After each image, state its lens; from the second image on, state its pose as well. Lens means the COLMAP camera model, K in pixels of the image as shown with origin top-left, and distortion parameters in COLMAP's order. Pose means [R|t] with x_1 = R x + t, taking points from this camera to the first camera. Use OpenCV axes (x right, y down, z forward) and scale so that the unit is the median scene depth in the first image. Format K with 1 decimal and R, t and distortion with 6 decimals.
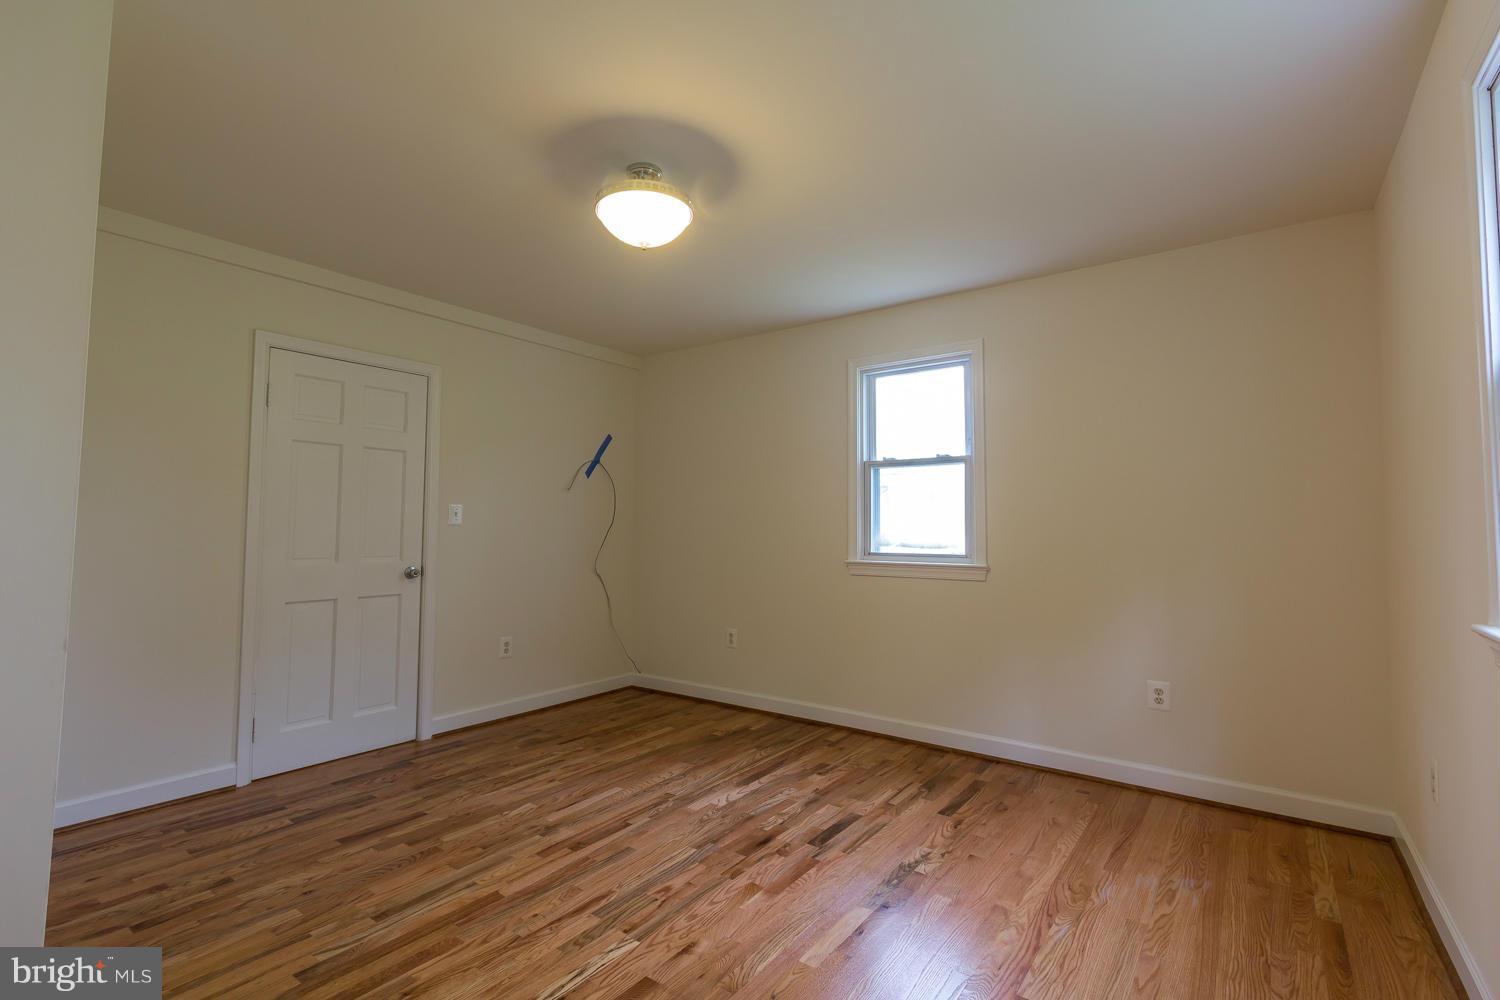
lens RADIAL K [[690.9, 0, 749.3], [0, 690.9, 491.2], [0, 0, 1]] dist [0.012152, -0.007052]
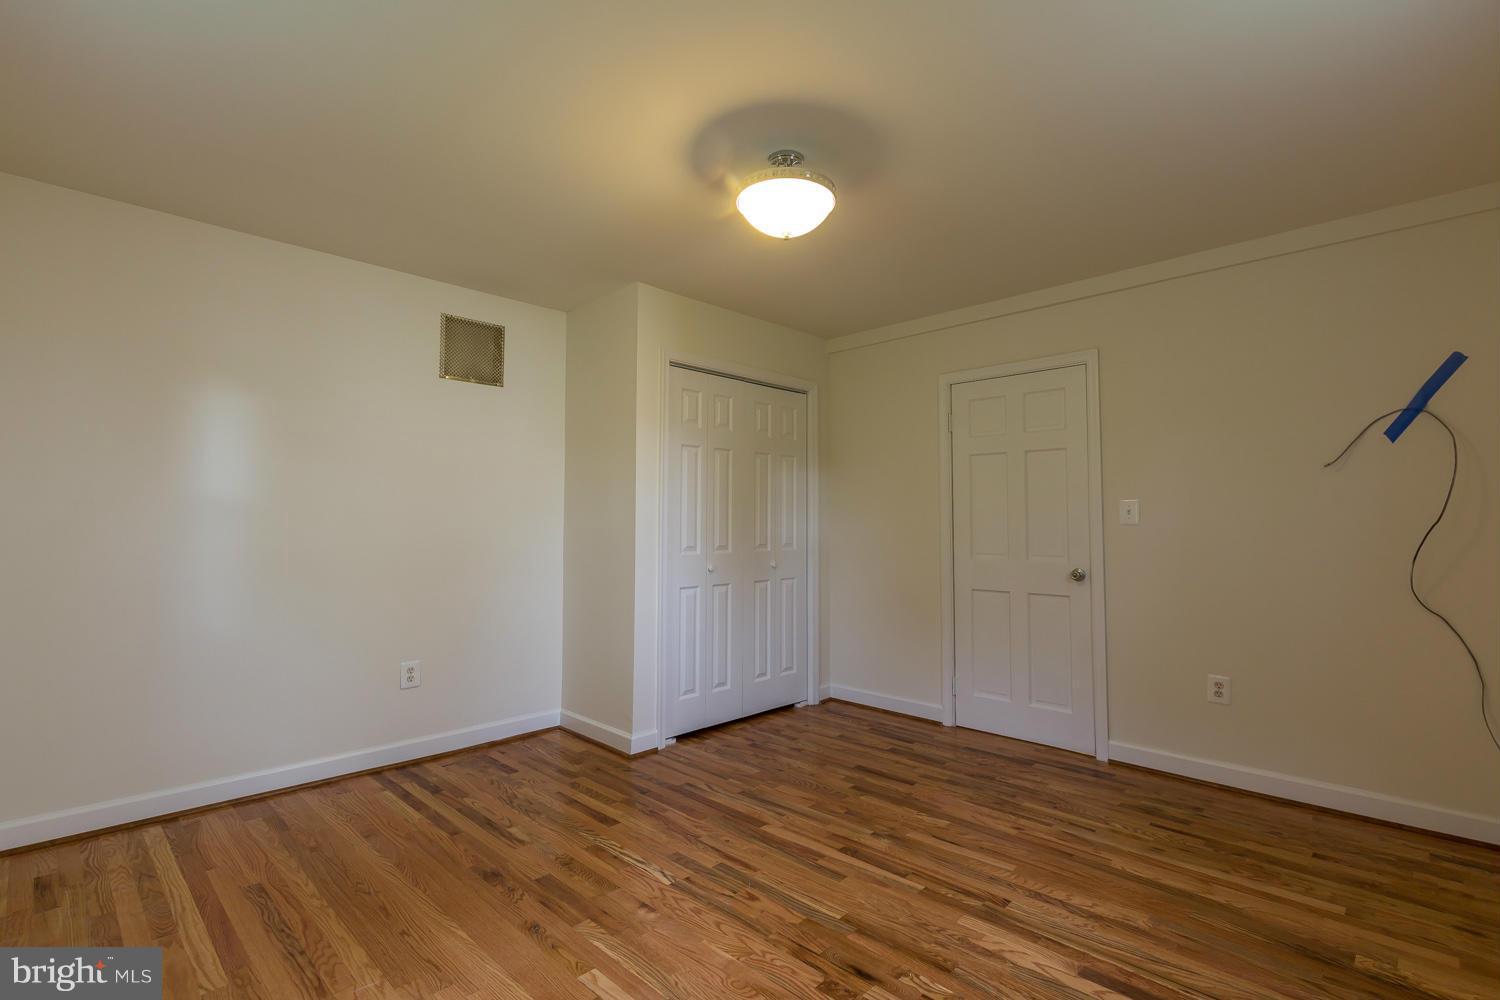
lens RADIAL K [[690.9, 0, 749.3], [0, 690.9, 491.2], [0, 0, 1]] dist [0.012152, -0.007052]
pose [[-0.144727, -0.054247, -0.987983, 0.649282], [0.049410, 0.996854, -0.061972, 0.050026], [0.988237, -0.057786, -0.141591, 0.870218]]
